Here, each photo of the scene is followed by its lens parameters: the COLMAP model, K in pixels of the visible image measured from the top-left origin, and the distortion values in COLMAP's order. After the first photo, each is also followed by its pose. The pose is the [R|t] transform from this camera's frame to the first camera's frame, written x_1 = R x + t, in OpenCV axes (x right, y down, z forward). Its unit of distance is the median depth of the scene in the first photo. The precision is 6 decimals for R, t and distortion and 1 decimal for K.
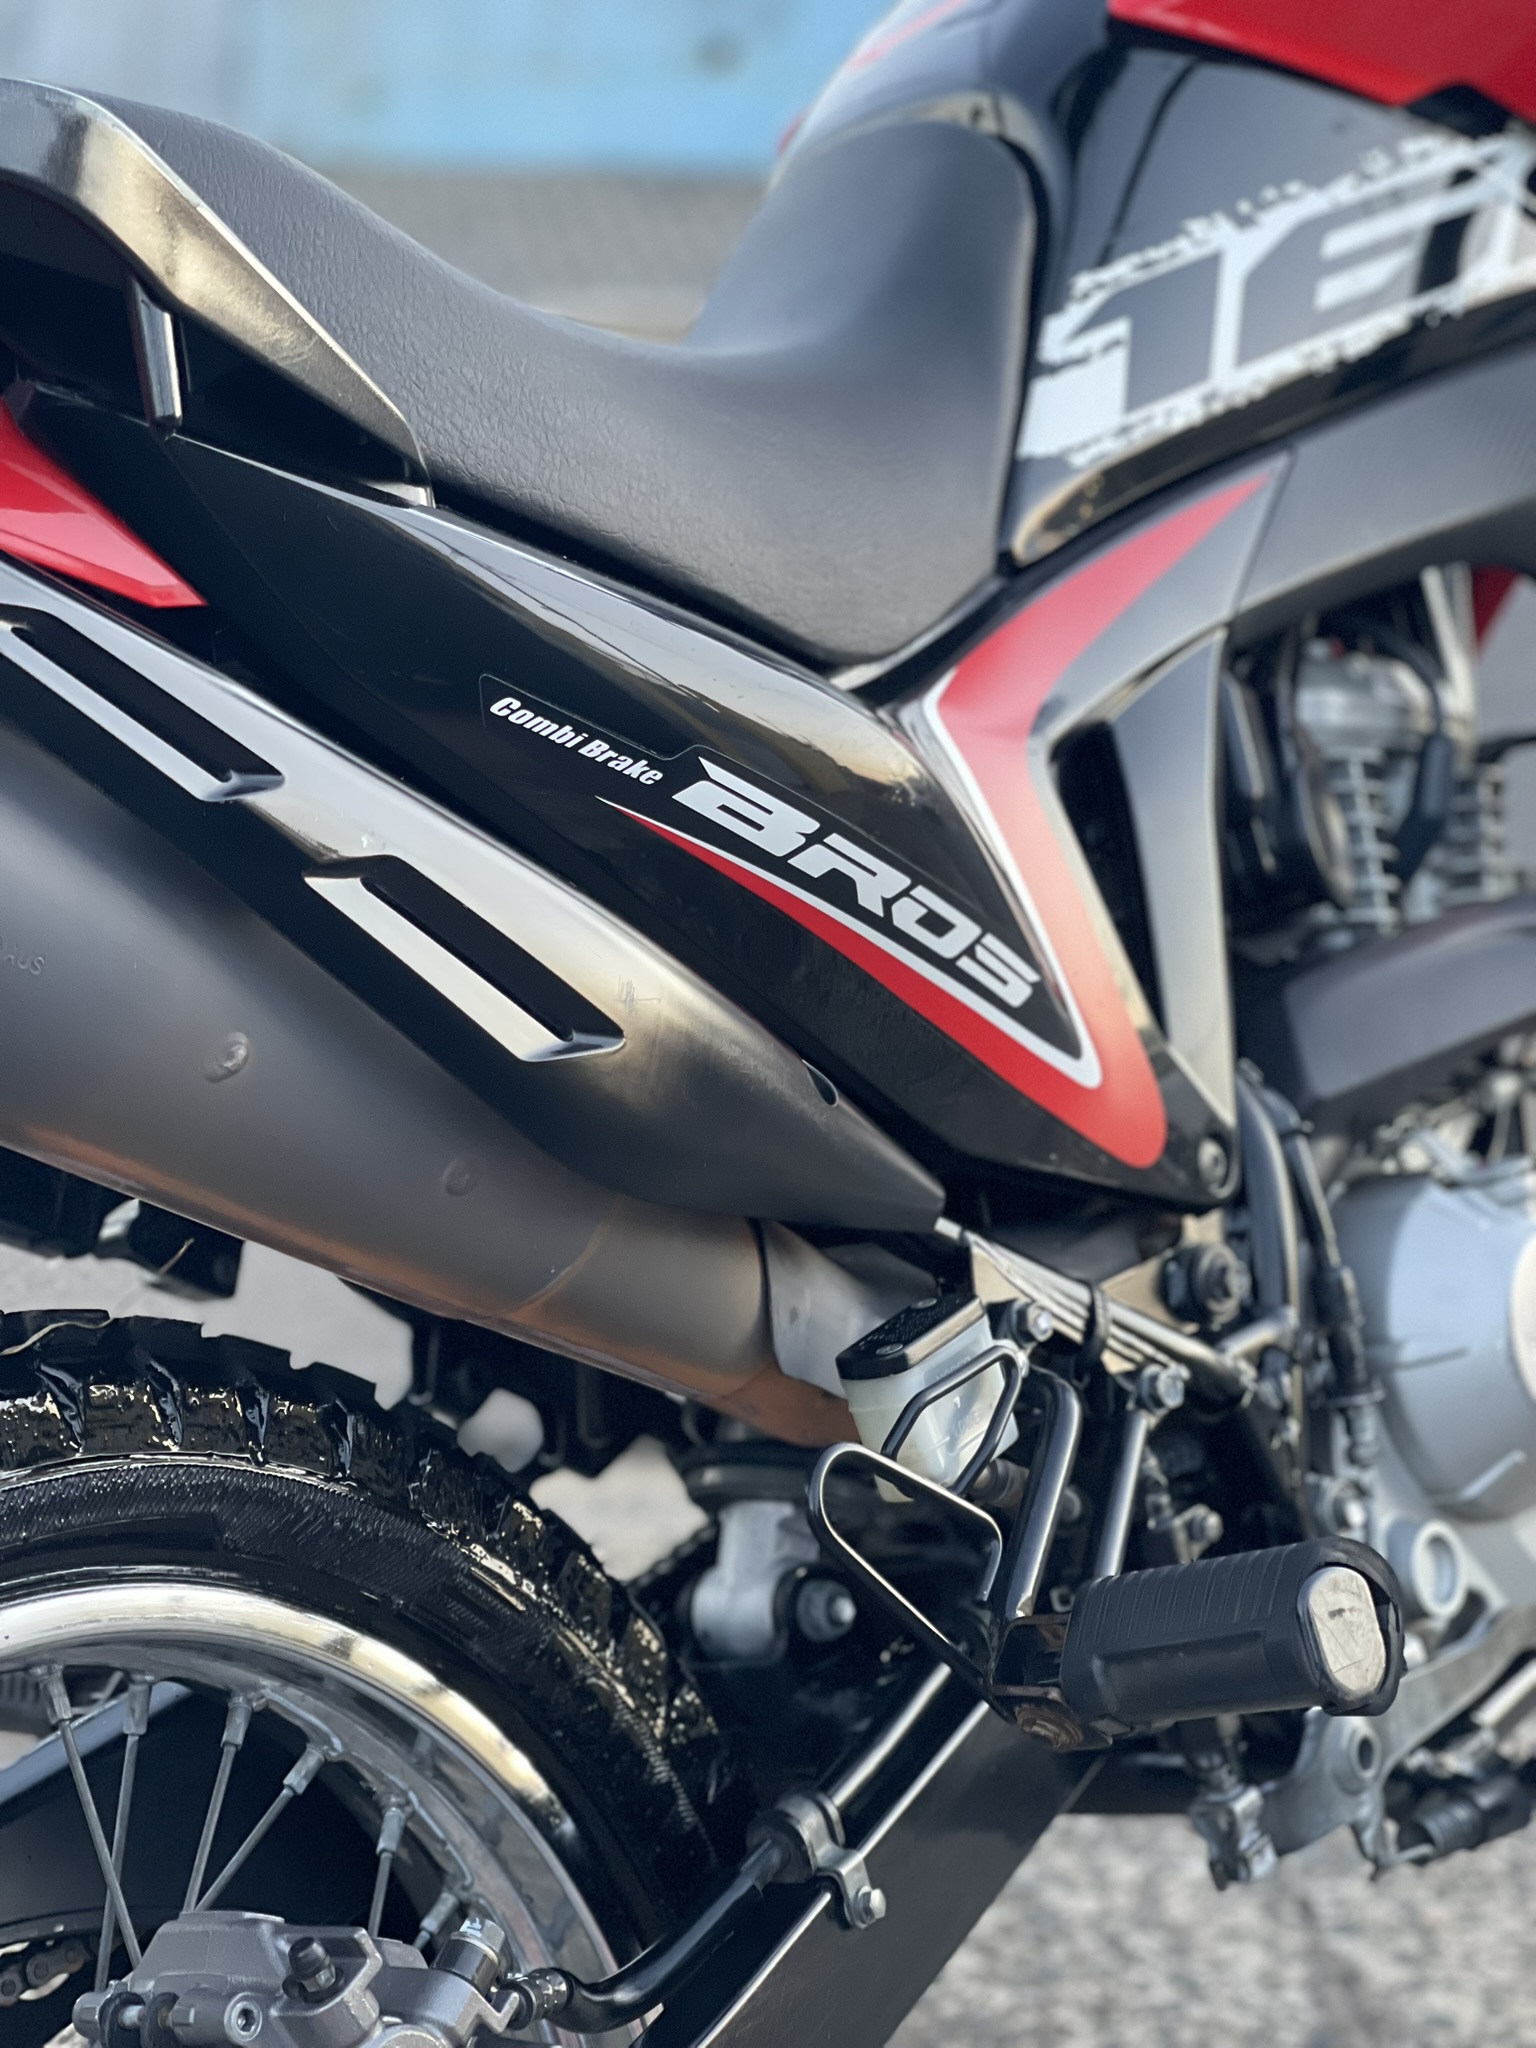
lens RADIAL K [[3841.4, 0, 776.2], [0, 3841.4, 1016.2], [0, 0, 1]] dist [0.198732, 0.000000]
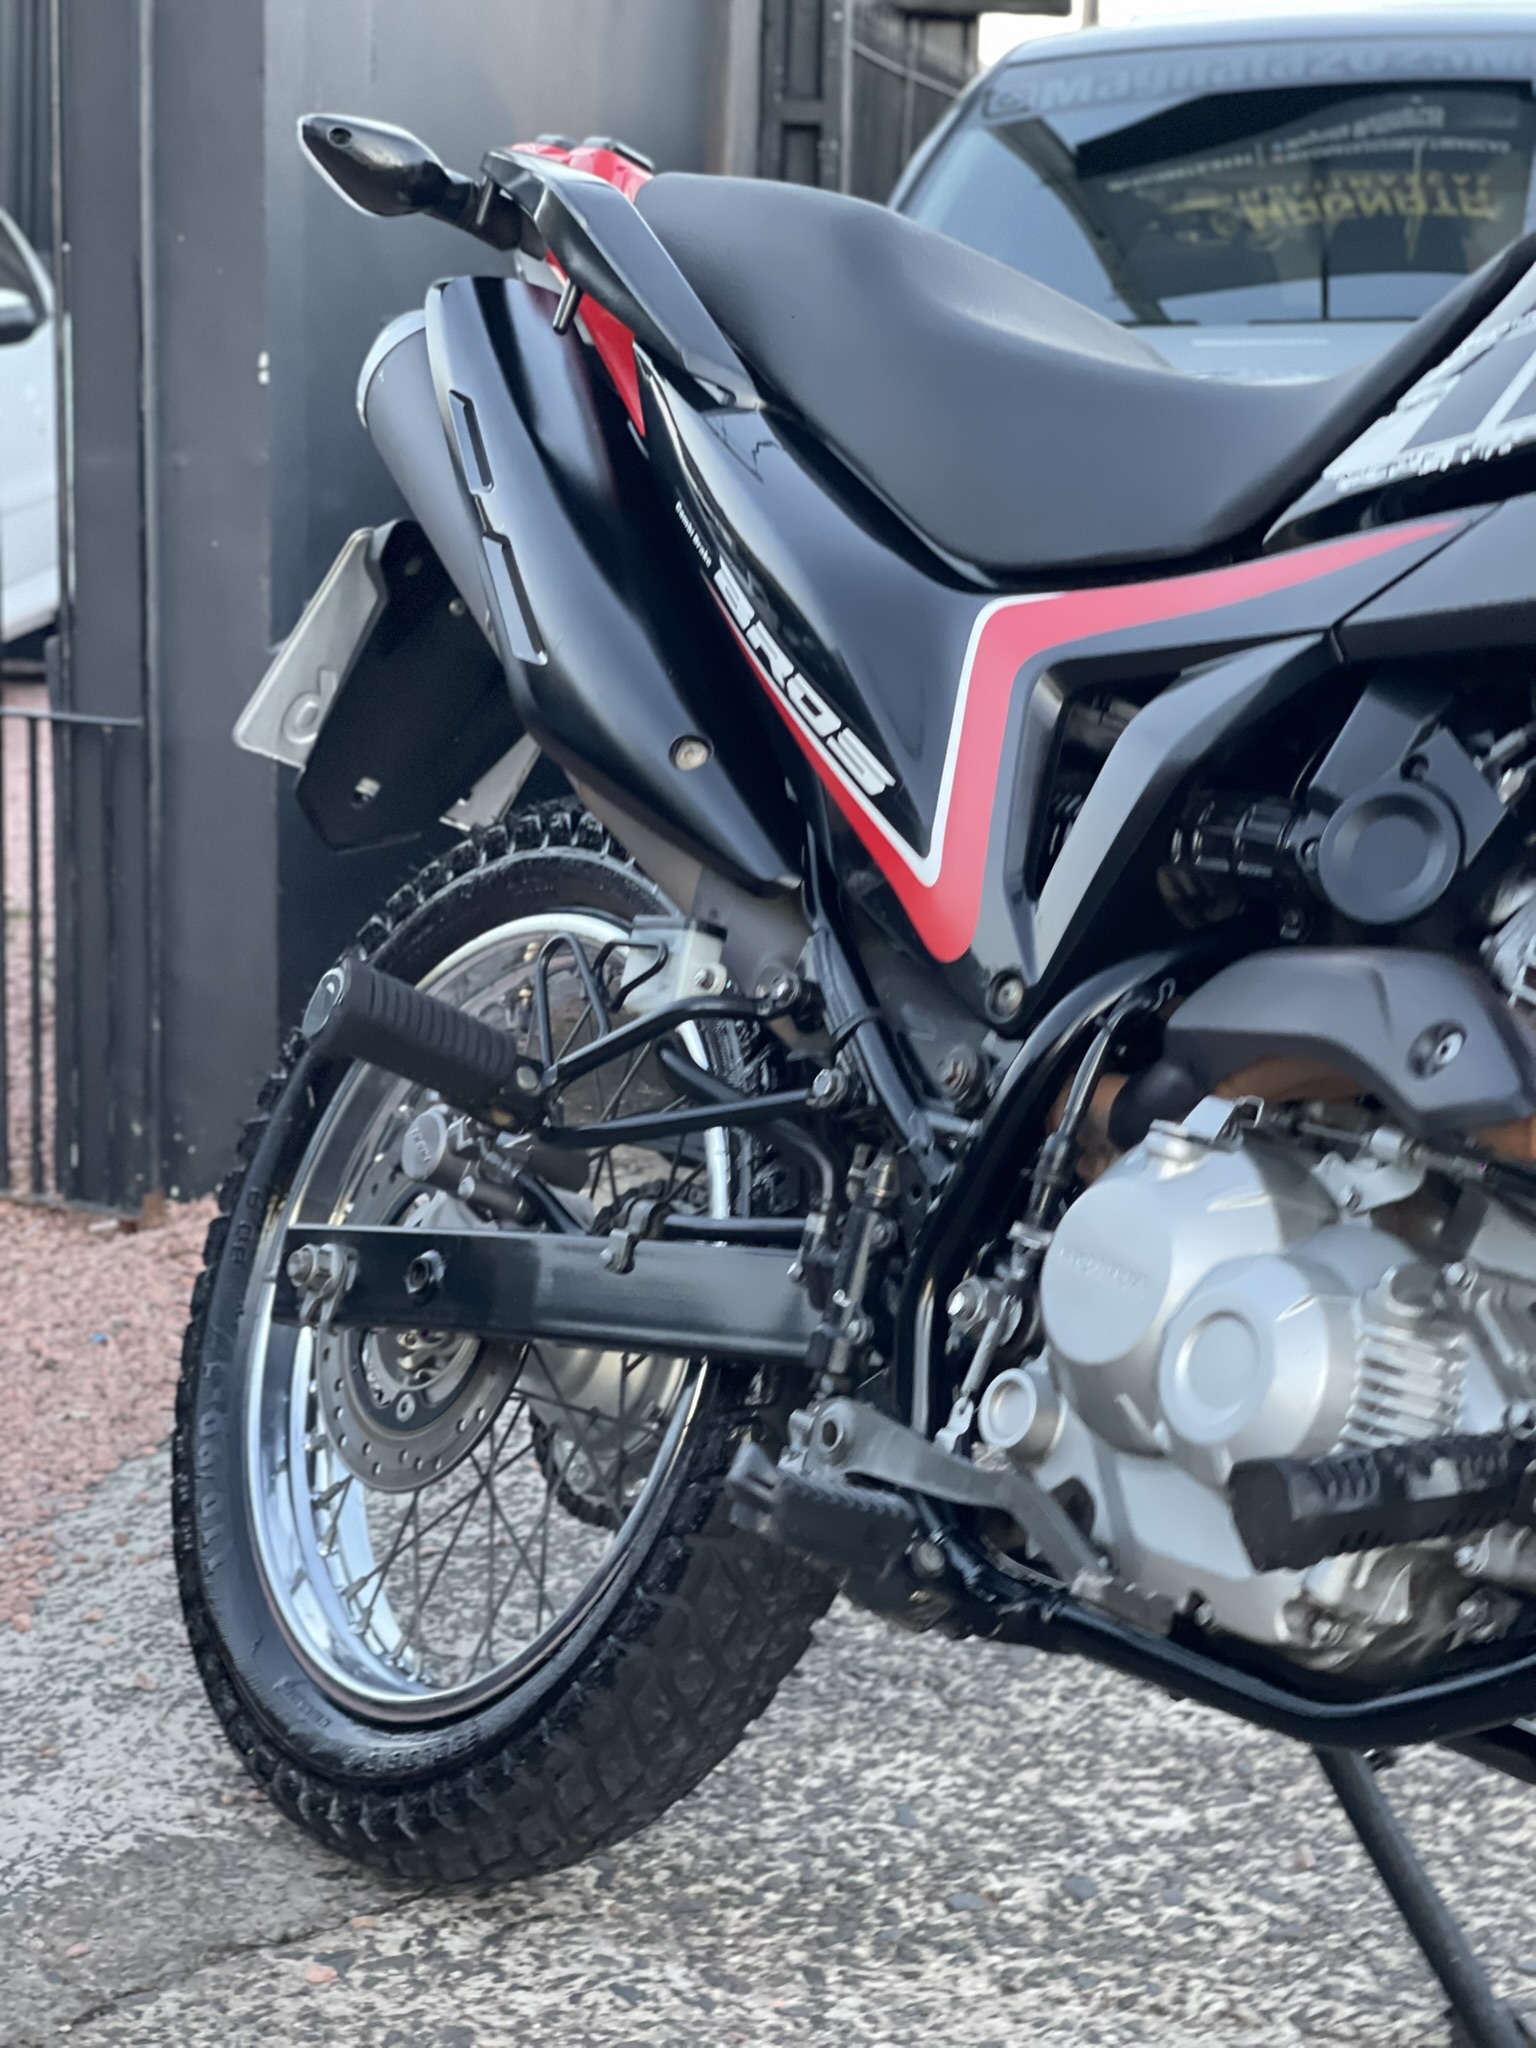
lens RADIAL K [[3841.4, 0, 775.7], [0, 3841.4, 1021.9], [0, 0, 1]] dist [0.198732, 0.000000]
pose [[-0.289159, 0.123796, -0.949243, 1.299258], [-0.288812, 0.934115, 0.209801, -0.191888], [0.912675, 0.334818, -0.234354, 1.192706]]
